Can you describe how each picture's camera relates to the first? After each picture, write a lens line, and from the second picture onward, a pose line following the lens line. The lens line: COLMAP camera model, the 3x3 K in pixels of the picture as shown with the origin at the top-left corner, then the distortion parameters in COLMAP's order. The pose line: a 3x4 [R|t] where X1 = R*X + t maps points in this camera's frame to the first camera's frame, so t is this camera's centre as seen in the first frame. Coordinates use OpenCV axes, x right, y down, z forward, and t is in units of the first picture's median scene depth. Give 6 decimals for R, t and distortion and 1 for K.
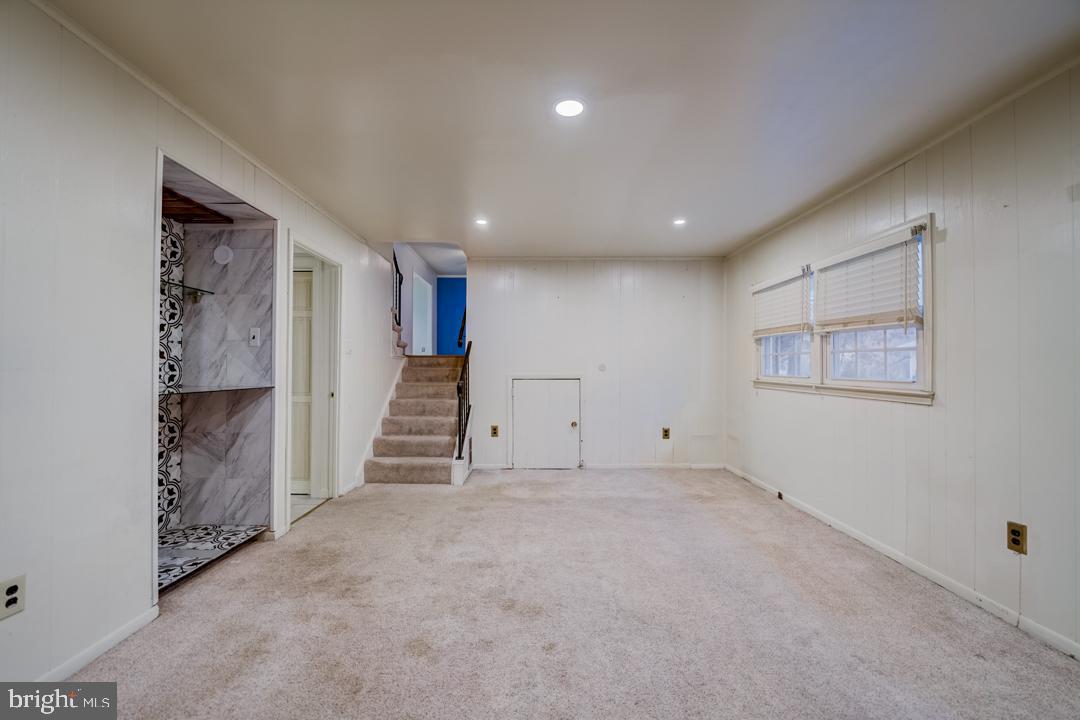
lens RADIAL K [[438.9, 0, 529.0], [0, 438.9, 362.6], [0, 0, 1]] dist [-0.009510, -0.000222]
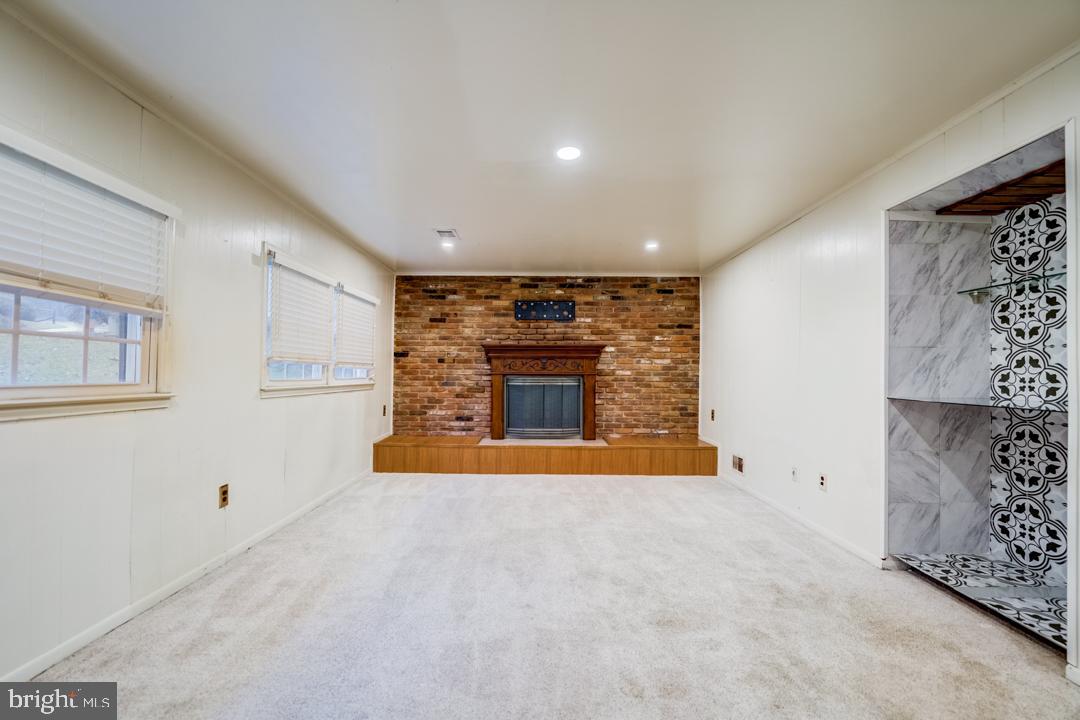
lens RADIAL K [[438.9, 0, 543.0], [0, 438.9, 359.3], [0, 0, 1]] dist [-0.009510, -0.000222]
pose [[-0.999552, -0.015025, -0.025870, 0.150880], [-0.013996, 0.999122, -0.039477, 0.021042], [0.026441, -0.039097, -0.998886, 1.794931]]
